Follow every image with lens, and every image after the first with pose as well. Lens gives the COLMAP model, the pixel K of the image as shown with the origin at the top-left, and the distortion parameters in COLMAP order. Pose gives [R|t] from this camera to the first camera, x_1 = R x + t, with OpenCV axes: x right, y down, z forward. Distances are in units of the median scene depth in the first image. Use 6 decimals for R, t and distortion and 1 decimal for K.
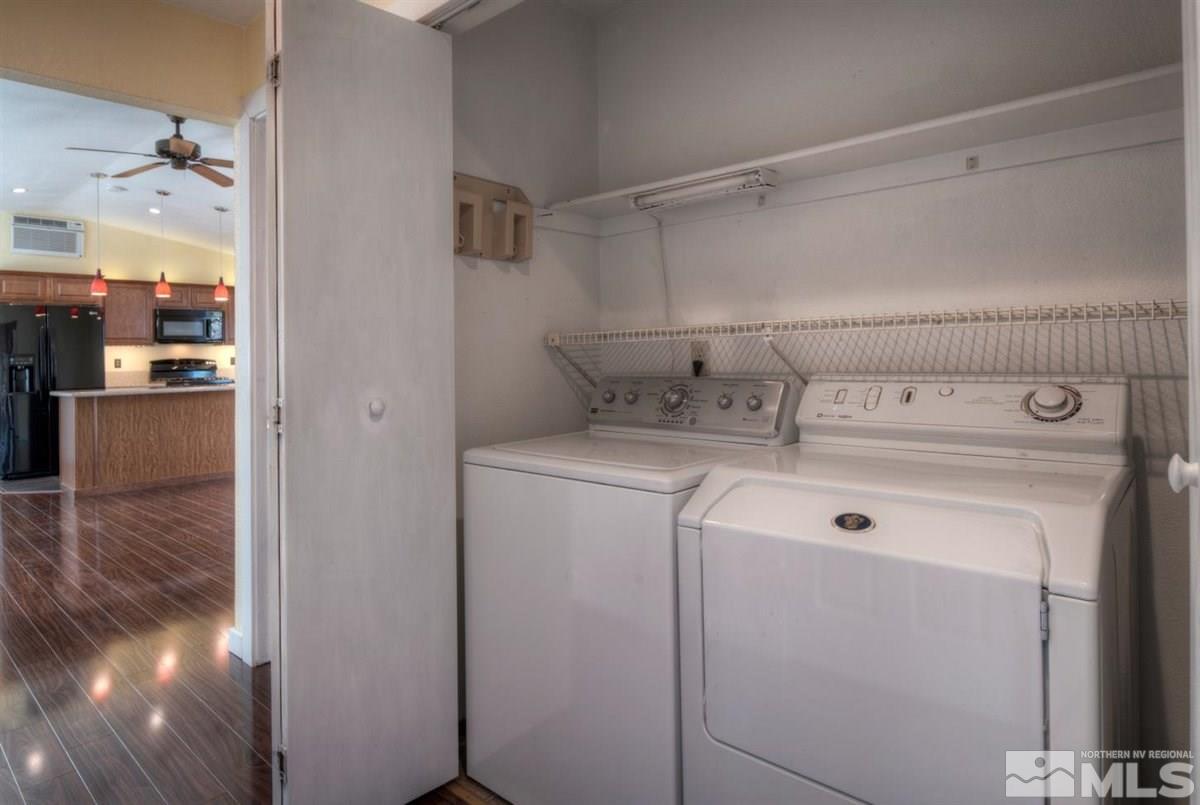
lens RADIAL K [[683.0, 0, 593.2], [0, 683.0, 350.4], [0, 0, 1]] dist [-0.002575, -0.000305]
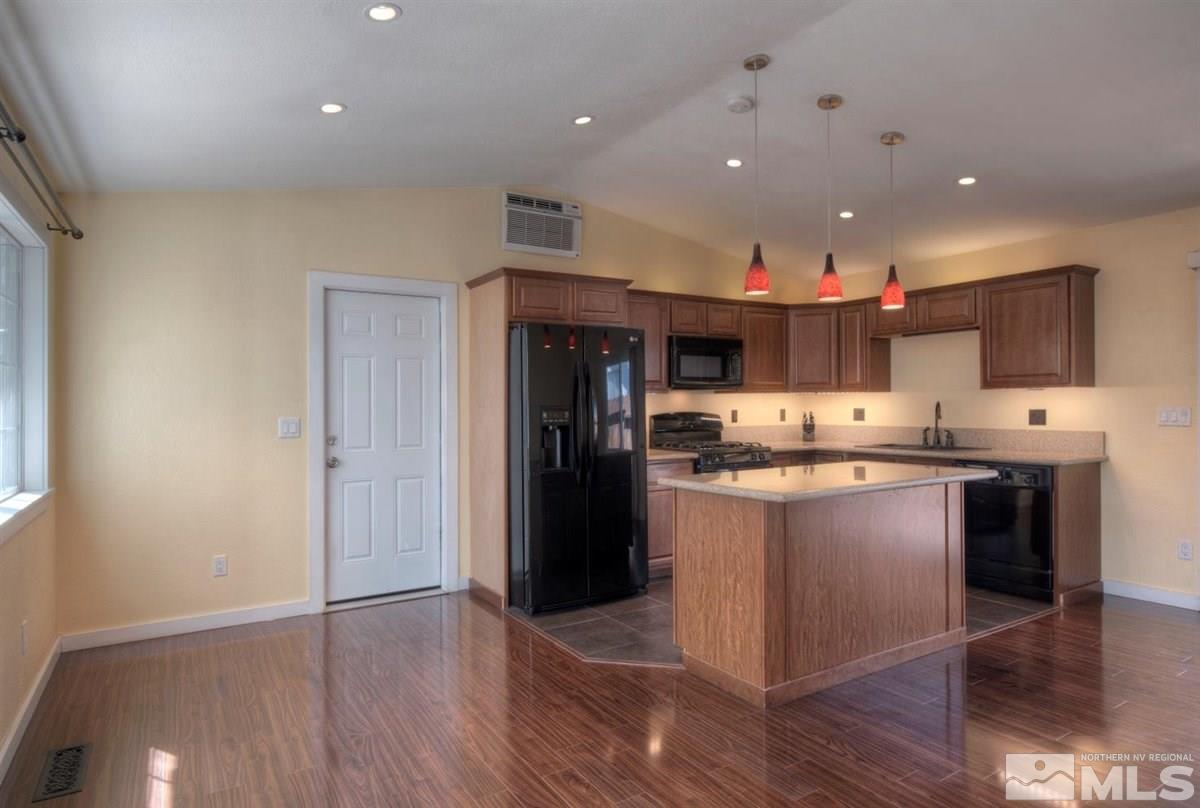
lens RADIAL K [[683.4, 0, 560.9], [0, 683.4, 400.8], [0, 0, 1]] dist [0.000836, 0.000510]
pose [[0.948660, 0.007381, -0.316212, -0.640725], [-0.006121, 0.999969, 0.004979, -0.002220], [0.316239, -0.002788, 0.948676, 0.425624]]
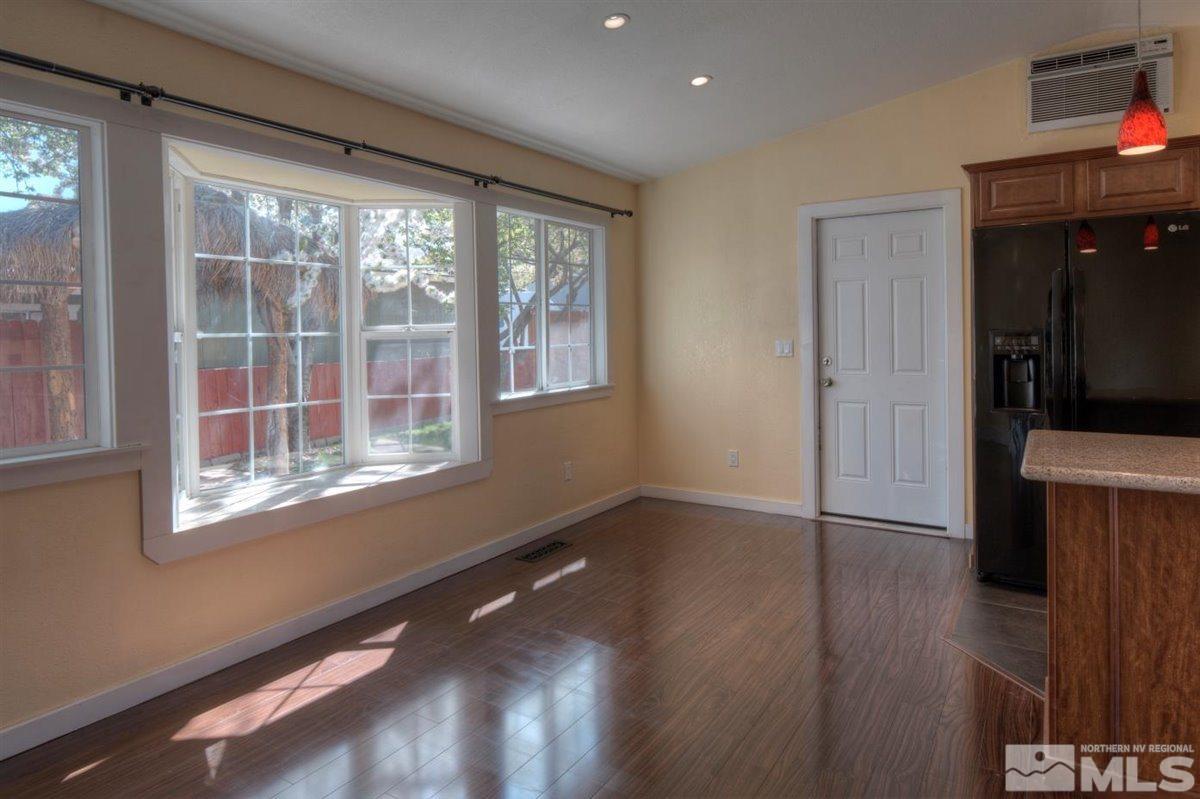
lens RADIAL K [[692.7, 0, 603.7], [0, 692.7, 337.5], [0, 0, 1]] dist [-0.004108, -0.001466]
pose [[0.155961, 0.024099, -0.987469, -0.404409], [0.017083, 0.999487, 0.027090, -0.006819], [0.987616, -0.021094, 0.155469, 0.637075]]
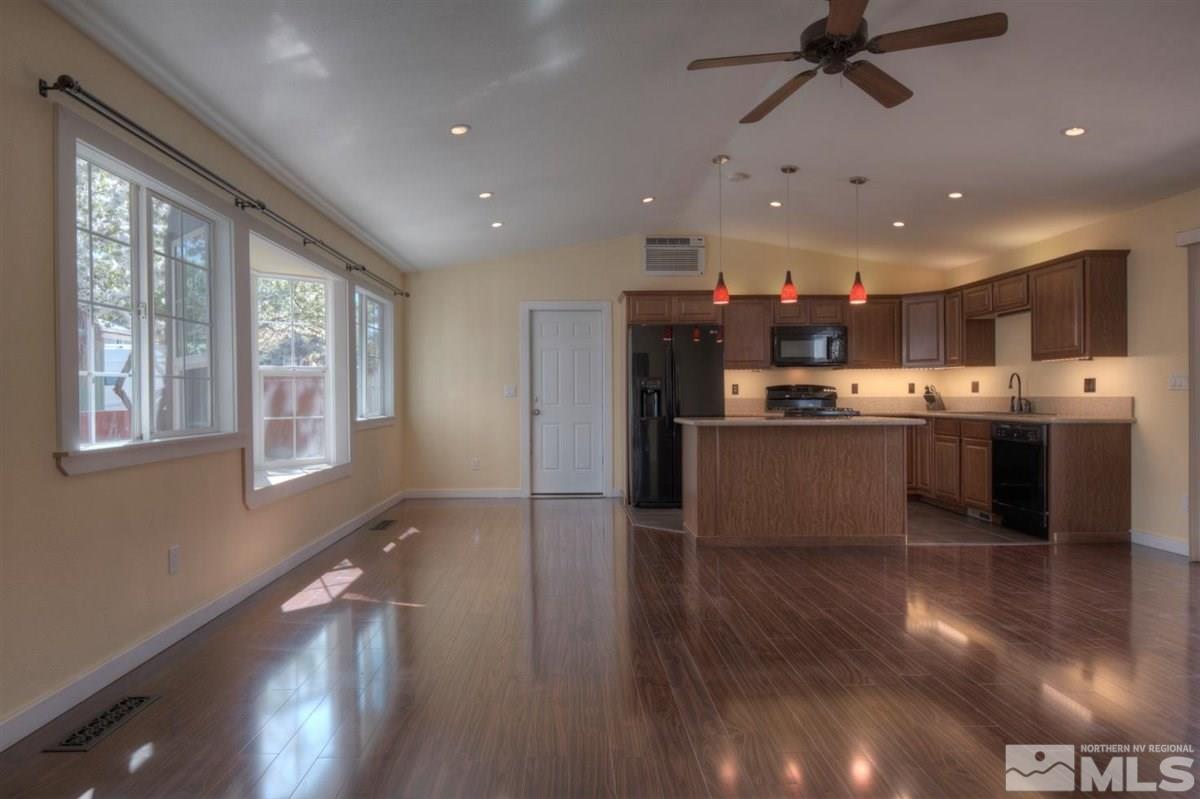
lens RADIAL K [[662.1, 0, 572.6], [0, 662.1, 392.7], [0, 0, 1]] dist [-0.003058, -0.000913]
pose [[0.673704, 0.009136, -0.738945, -0.231614], [-0.002029, 0.999943, 0.010513, 0.017343], [0.738999, -0.005583, 0.673683, 0.299161]]
